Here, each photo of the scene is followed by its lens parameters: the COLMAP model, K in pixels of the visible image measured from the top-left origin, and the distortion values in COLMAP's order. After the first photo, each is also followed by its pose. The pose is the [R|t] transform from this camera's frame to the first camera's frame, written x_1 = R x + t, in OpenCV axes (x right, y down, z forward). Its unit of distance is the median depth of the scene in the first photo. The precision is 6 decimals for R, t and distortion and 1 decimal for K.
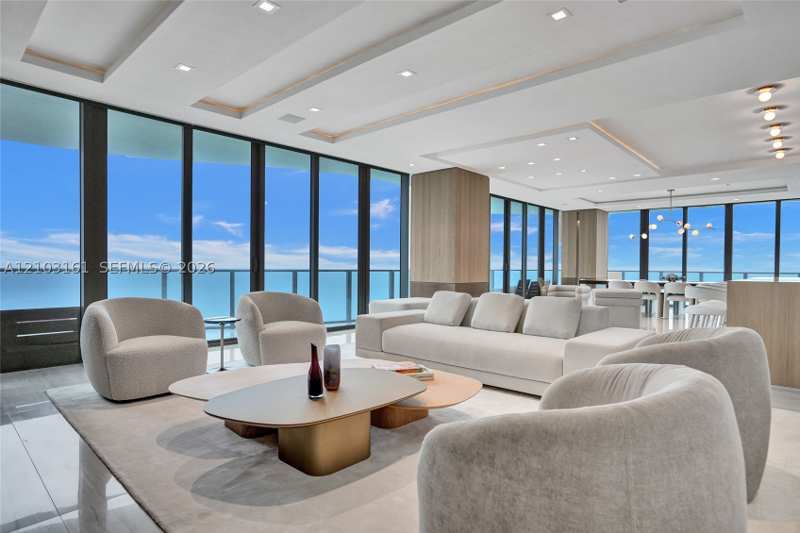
lens RADIAL K [[451.3, 0, 400.0], [0, 451.3, 266.5], [0, 0, 1]] dist [-0.006694, -0.002422]
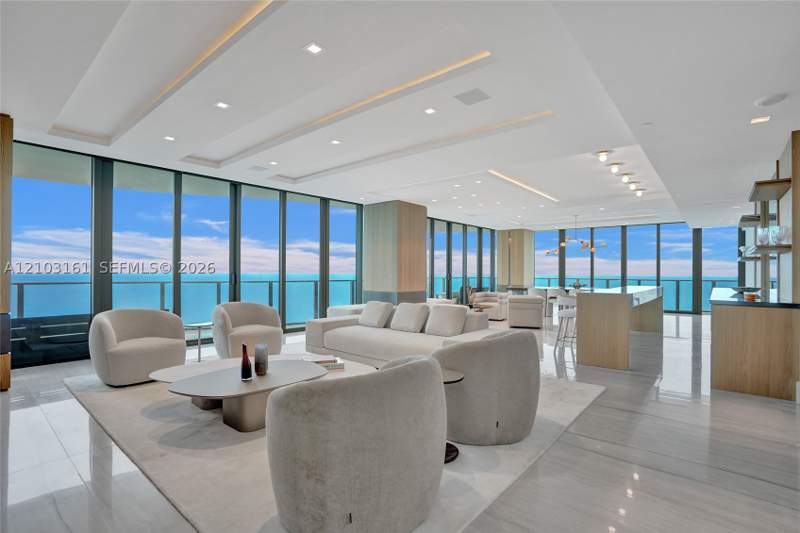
lens RADIAL K [[392.9, 0, 400.0], [0, 392.9, 266.5], [0, 0, 1]] dist [-0.023212, 0.000667]
pose [[0.999034, -0.003773, 0.043789, 0.132428], [0.004348, 0.999906, -0.013030, -0.032431], [-0.043736, 0.013208, 0.998956, -0.156477]]
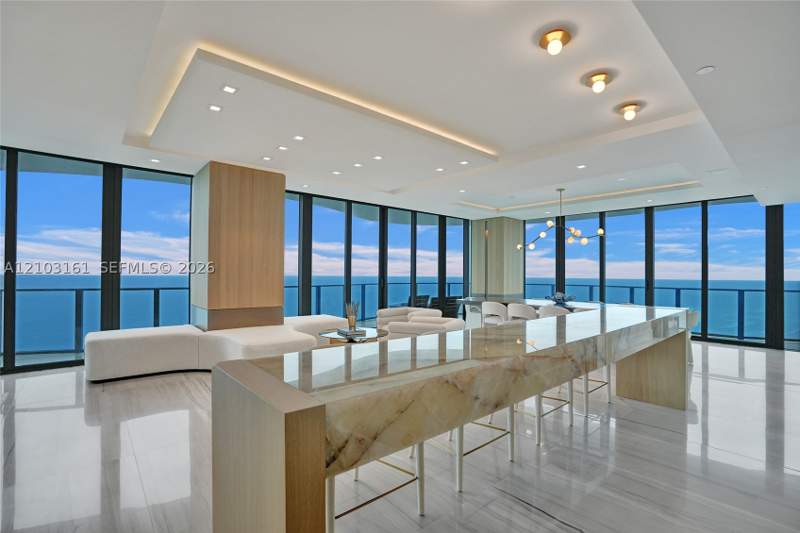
lens RADIAL K [[372.8, 0, 400.0], [0, 372.8, 266.5], [0, 0, 1]] dist [-0.001585, -0.000310]
pose [[0.995195, -0.000255, -0.097913, 0.808594], [-0.001272, 0.999879, -0.015533, -0.041825], [0.097905, 0.015583, 0.995074, 0.631748]]
